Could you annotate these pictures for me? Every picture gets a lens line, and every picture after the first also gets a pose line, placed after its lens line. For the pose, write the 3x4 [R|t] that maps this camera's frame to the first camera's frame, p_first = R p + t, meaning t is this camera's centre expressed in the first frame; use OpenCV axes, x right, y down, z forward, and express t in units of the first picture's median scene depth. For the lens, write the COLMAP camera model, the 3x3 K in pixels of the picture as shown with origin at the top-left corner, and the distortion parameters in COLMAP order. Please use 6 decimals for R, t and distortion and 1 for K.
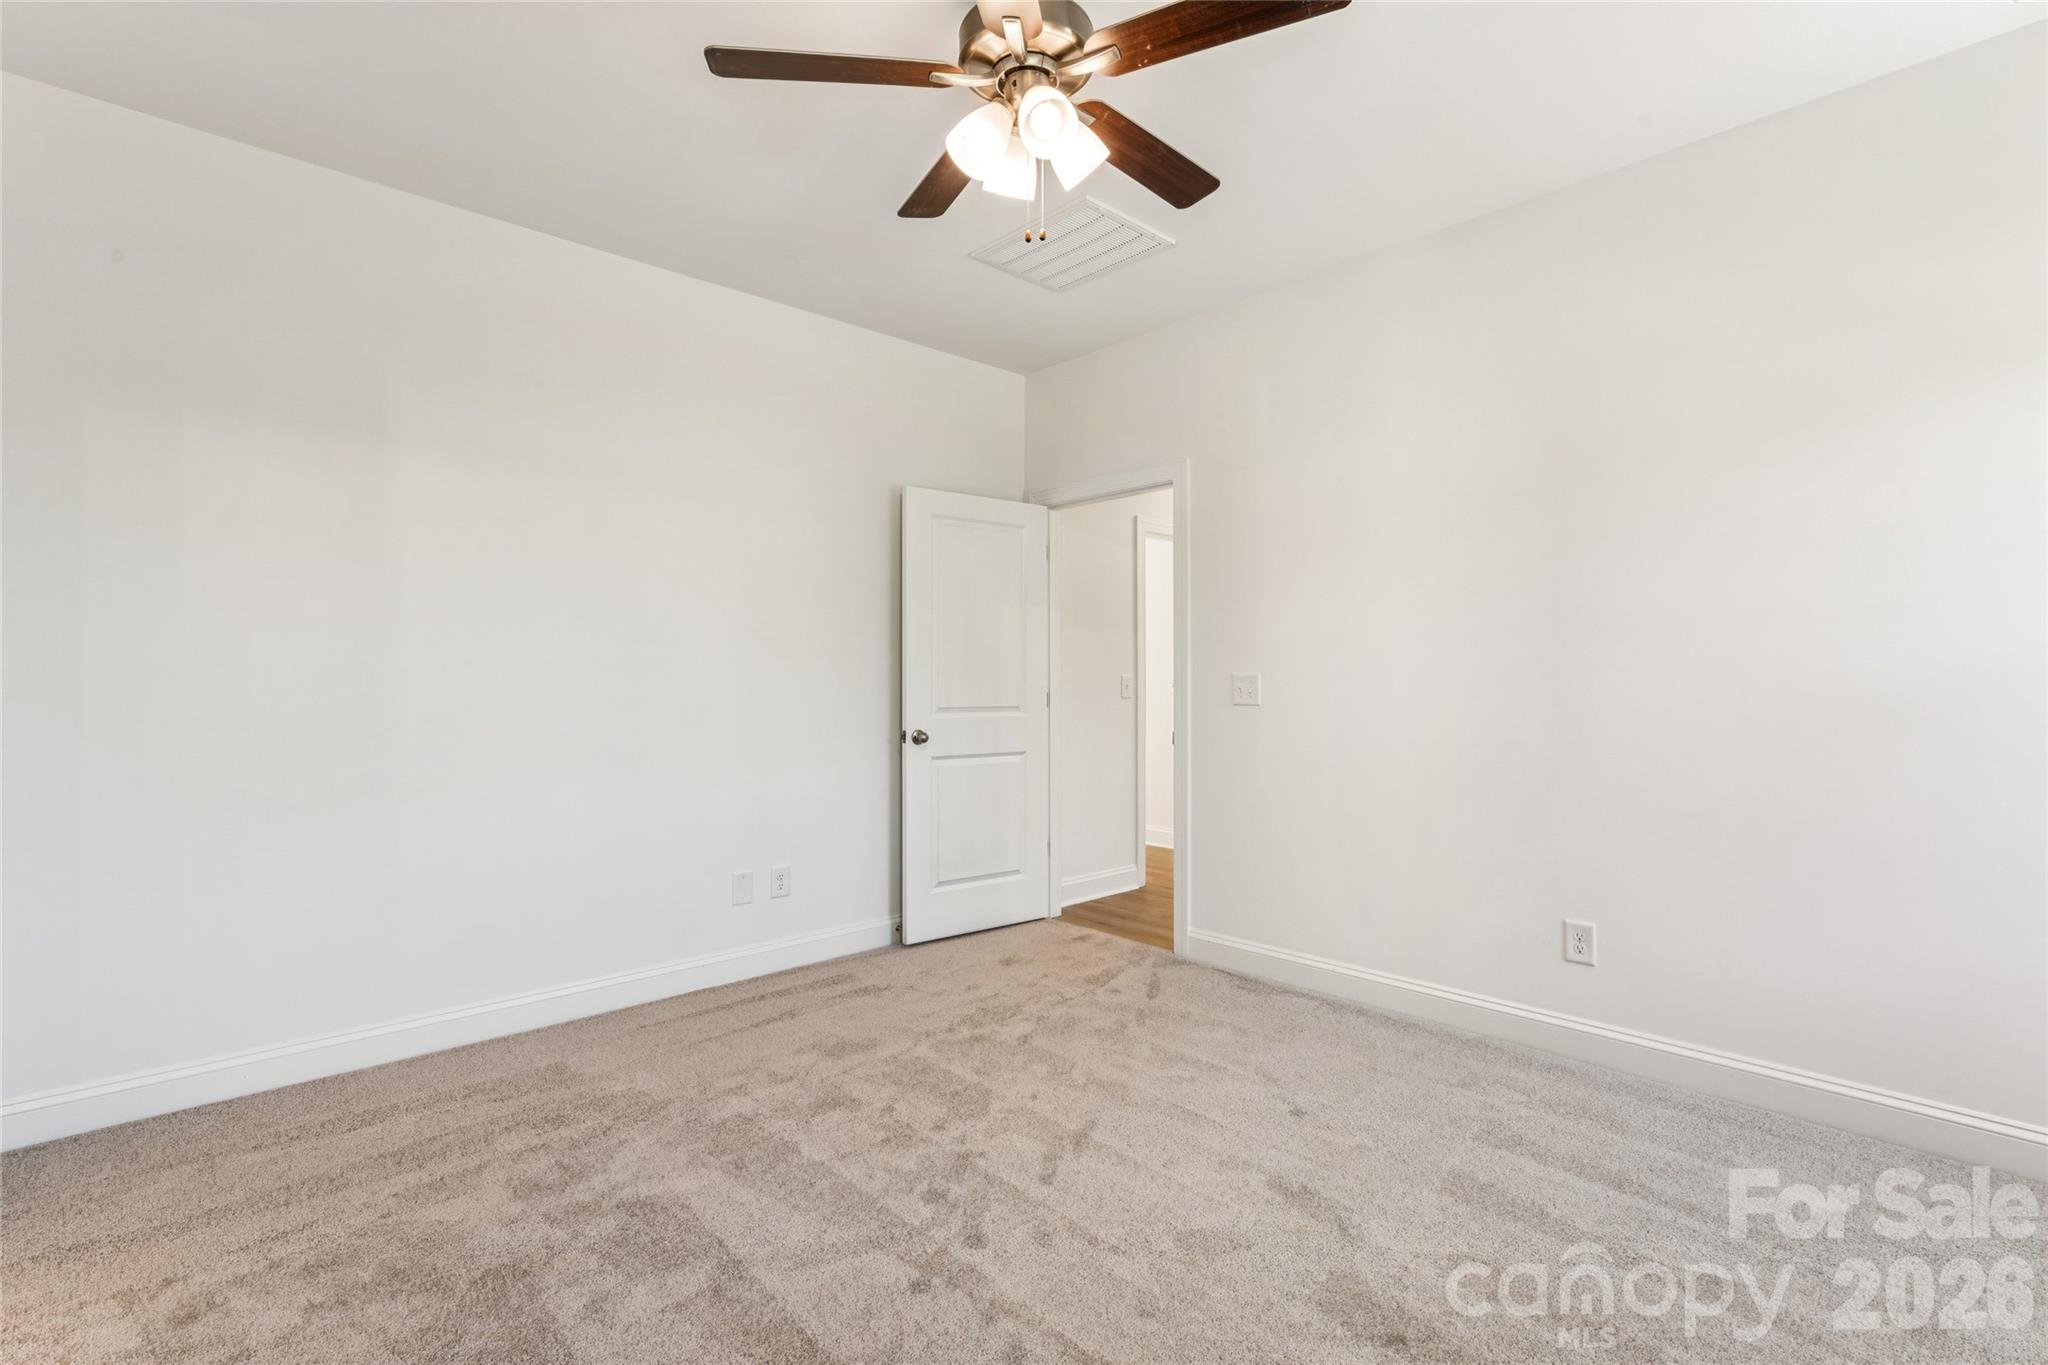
lens RADIAL K [[934.5, 0, 1022.7], [0, 934.5, 694.6], [0, 0, 1]] dist [0.001442, 0.001435]
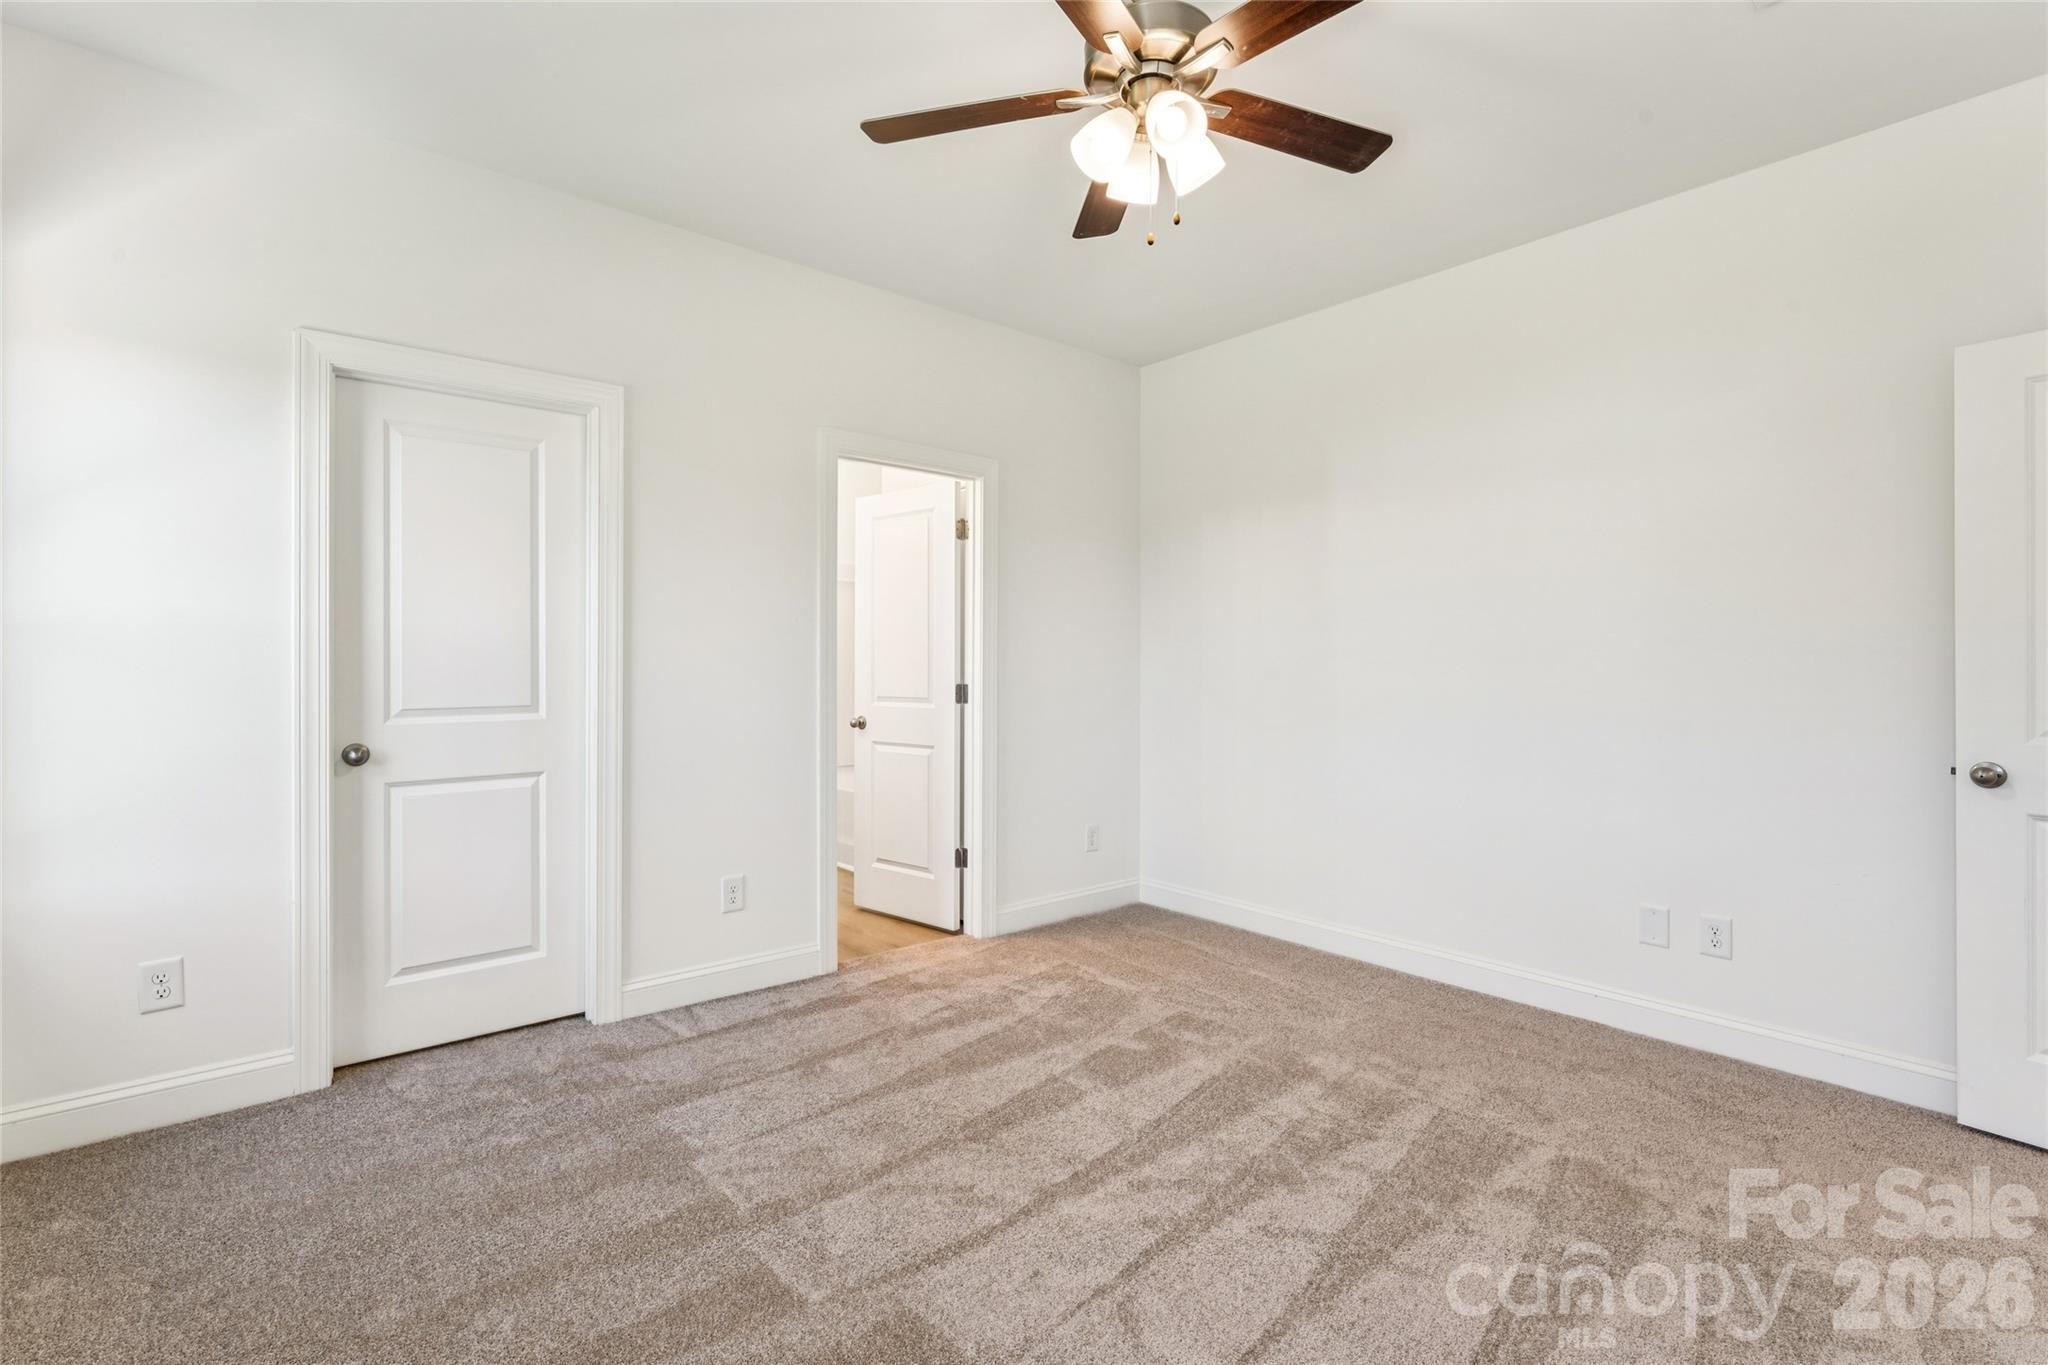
lens RADIAL K [[934.5, 0, 1019.6], [0, 934.5, 673.5], [0, 0, 1]] dist [0.001442, 0.001435]
pose [[-0.060232, 0.003454, -0.998178, 0.816032], [-0.011262, 0.999928, 0.004139, -0.021167], [0.998121, 0.011490, -0.060189, 0.702467]]
